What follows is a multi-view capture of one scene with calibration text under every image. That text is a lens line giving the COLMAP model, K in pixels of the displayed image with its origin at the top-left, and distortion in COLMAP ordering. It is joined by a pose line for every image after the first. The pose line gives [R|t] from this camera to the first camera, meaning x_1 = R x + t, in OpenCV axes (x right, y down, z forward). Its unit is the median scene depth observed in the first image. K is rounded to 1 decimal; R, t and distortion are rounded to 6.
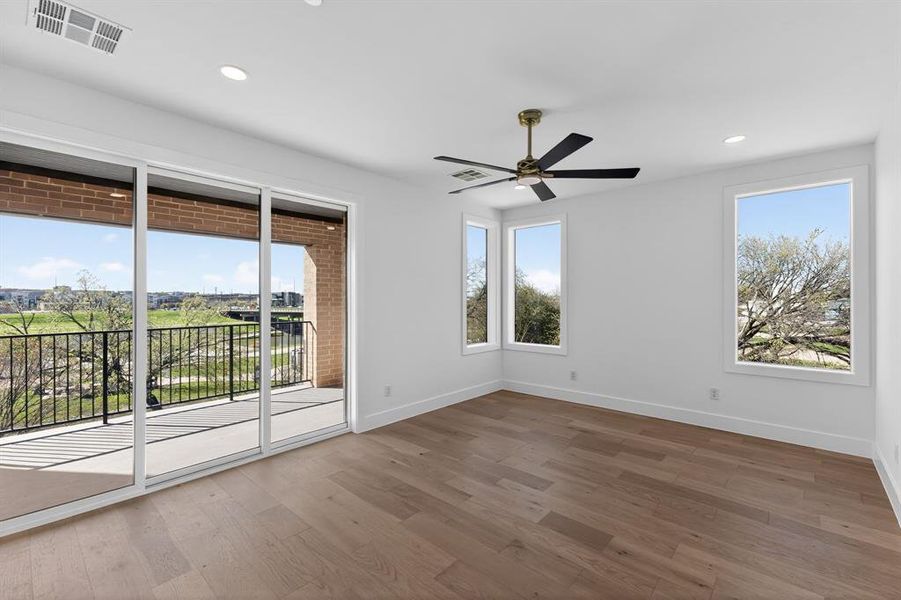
lens RADIAL K [[388.0, 0, 452.1], [0, 388.0, 293.4], [0, 0, 1]] dist [0.004370, -0.000221]
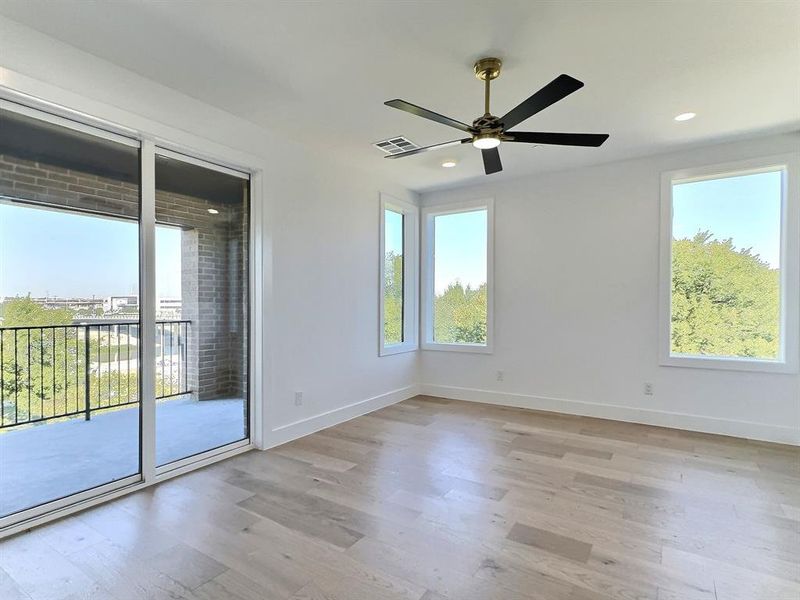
lens RADIAL K [[417.1, 0, 399.5], [0, 417.1, 308.1], [0, 0, 1]] dist [0.001911, 0.000510]
pose [[0.988227, -0.004481, 0.152927, -0.113301], [0.000687, 0.999691, 0.024851, 0.042323], [-0.152991, -0.024453, 0.987925, 0.096863]]
